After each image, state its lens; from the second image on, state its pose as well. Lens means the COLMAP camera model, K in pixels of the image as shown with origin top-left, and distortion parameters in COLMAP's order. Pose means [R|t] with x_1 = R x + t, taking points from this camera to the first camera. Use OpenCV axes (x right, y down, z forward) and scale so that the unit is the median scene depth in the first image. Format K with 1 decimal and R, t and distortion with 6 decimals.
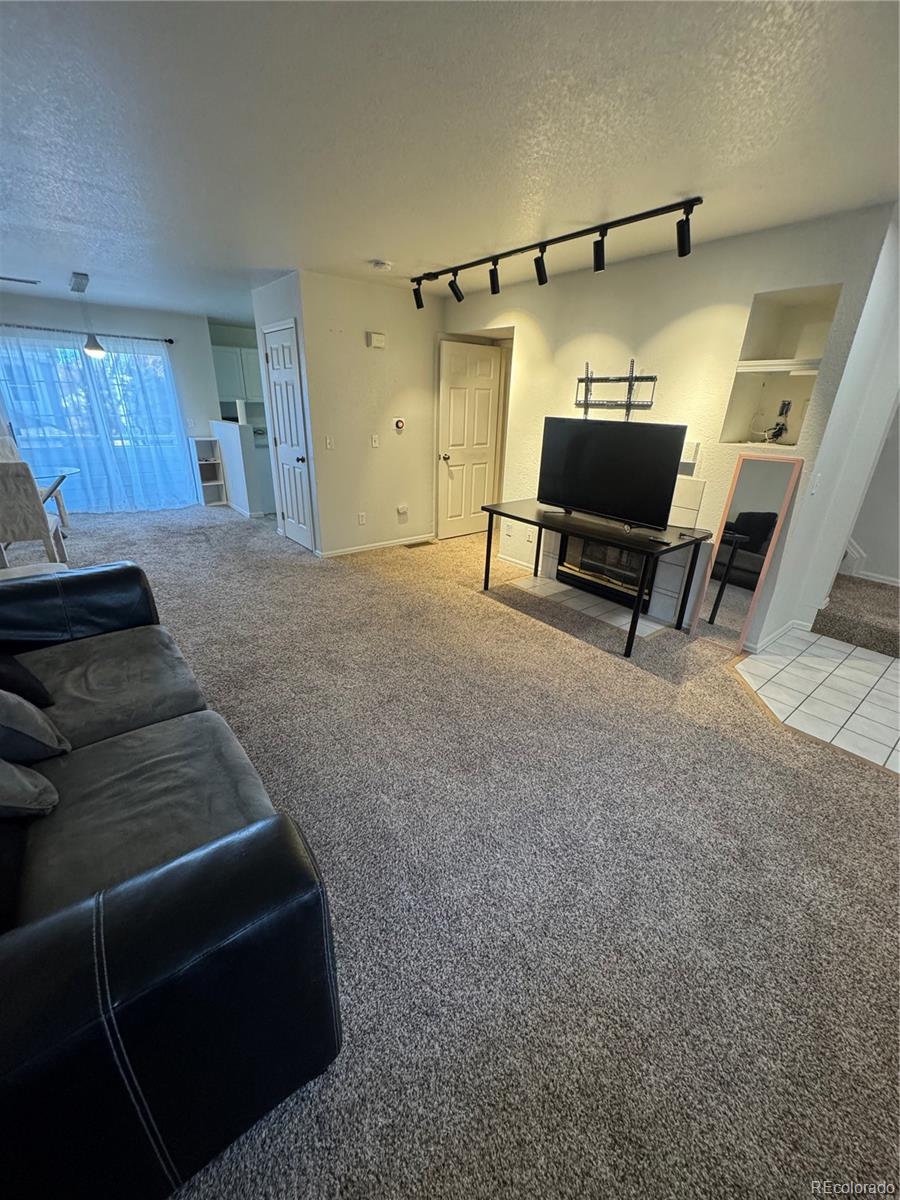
lens RADIAL K [[479.9, 0, 450.0], [0, 479.9, 600.0], [0, 0, 1]] dist [0.018318, 0.000098]
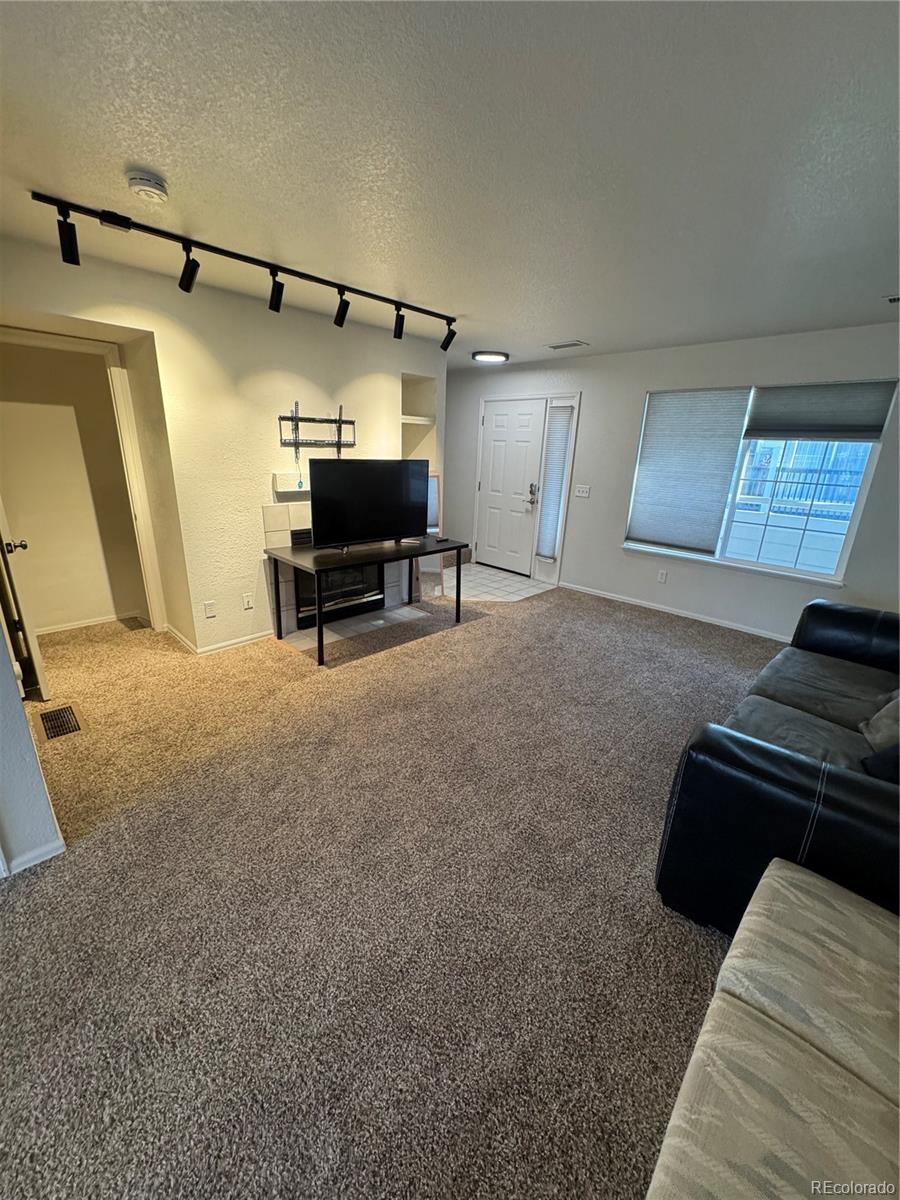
lens RADIAL K [[469.9, 0, 450.0], [0, 469.9, 600.0], [0, 0, 1]] dist [0.000346, -0.000022]
pose [[-0.111422, -0.334157, 0.935908, -0.781331], [0.355620, 0.866001, 0.351535, -0.376885], [-0.927965, 0.371997, 0.022341, 0.858626]]
